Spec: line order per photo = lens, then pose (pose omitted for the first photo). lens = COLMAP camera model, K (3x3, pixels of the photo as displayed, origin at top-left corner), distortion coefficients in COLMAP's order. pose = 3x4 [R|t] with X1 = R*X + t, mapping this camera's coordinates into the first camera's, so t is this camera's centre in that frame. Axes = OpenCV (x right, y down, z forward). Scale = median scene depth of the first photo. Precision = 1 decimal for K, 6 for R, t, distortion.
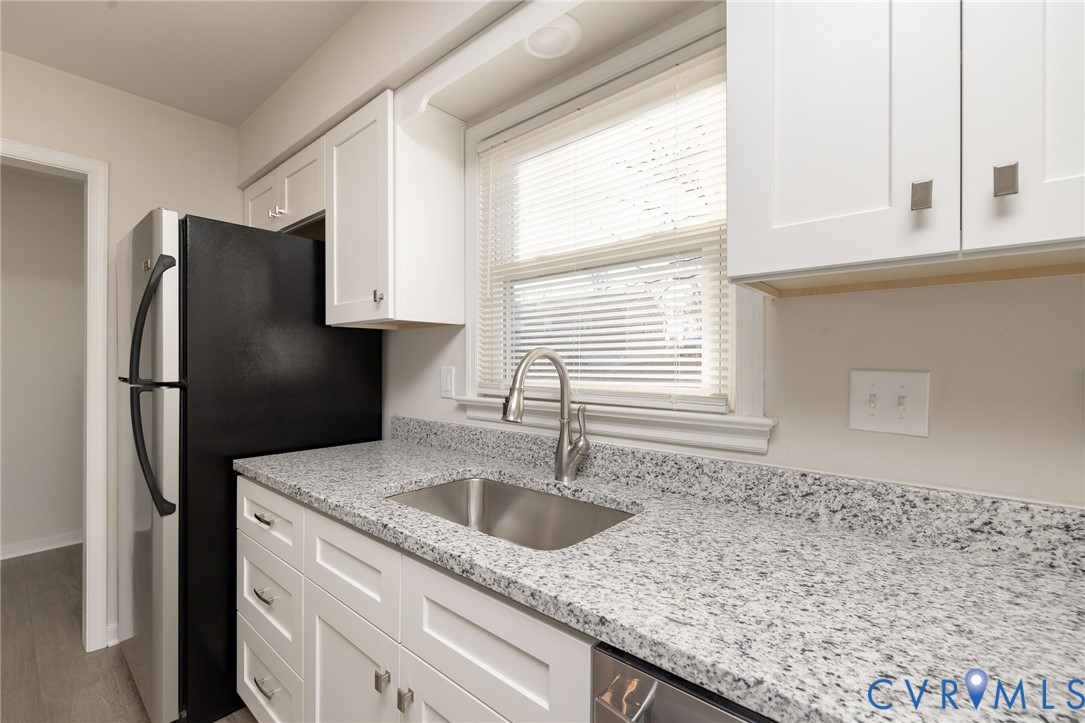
lens RADIAL K [[471.6, 0, 536.3], [0, 471.6, 362.8], [0, 0, 1]] dist [0.002396, -0.000256]
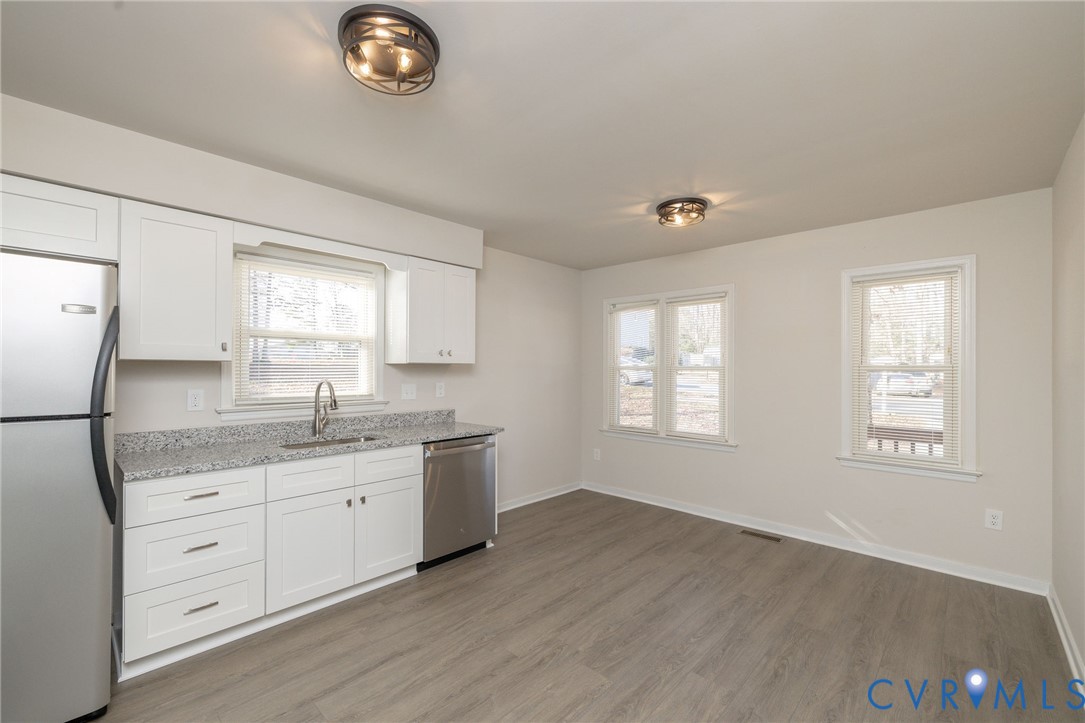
lens RADIAL K [[471.6, 0, 536.3], [0, 471.6, 362.8], [0, 0, 1]] dist [0.002396, -0.000256]
pose [[0.055919, 0.008427, 0.998400, -2.380641], [-0.000644, 0.999964, -0.008404, -0.096826], [-0.998435, -0.000173, 0.055923, -0.209378]]
